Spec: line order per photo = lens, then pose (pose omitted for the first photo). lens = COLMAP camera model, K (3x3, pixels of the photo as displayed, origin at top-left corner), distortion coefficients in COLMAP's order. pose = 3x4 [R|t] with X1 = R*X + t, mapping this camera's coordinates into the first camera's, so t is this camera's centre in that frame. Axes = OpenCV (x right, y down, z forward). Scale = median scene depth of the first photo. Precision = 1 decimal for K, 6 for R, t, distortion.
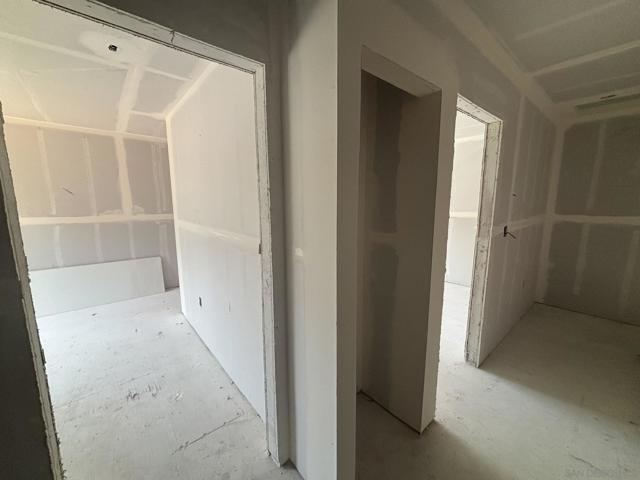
lens RADIAL K [[258.1, 0, 319.6], [0, 258.1, 239.3], [0, 0, 1]] dist [0.000658, 0.000127]
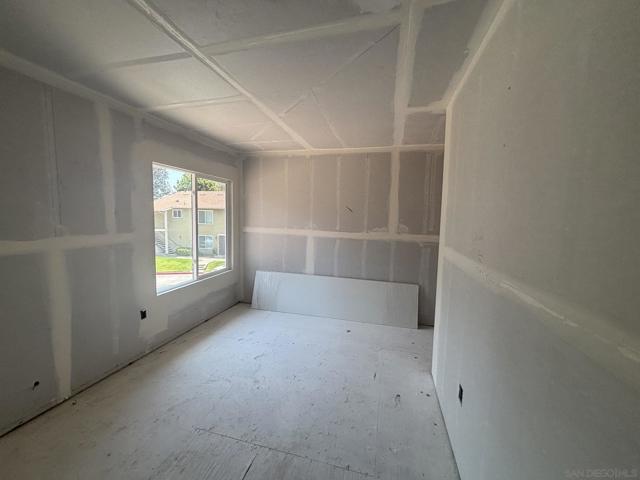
lens RADIAL K [[258.1, 0, 320.1], [0, 258.1, 237.5], [0, 0, 1]] dist [0.000658, 0.000127]
pose [[0.574355, 0.077382, -0.814941, -0.146775], [-0.143621, 0.989606, -0.007254, -0.039290], [0.805909, 0.121209, 0.579499, 0.273205]]
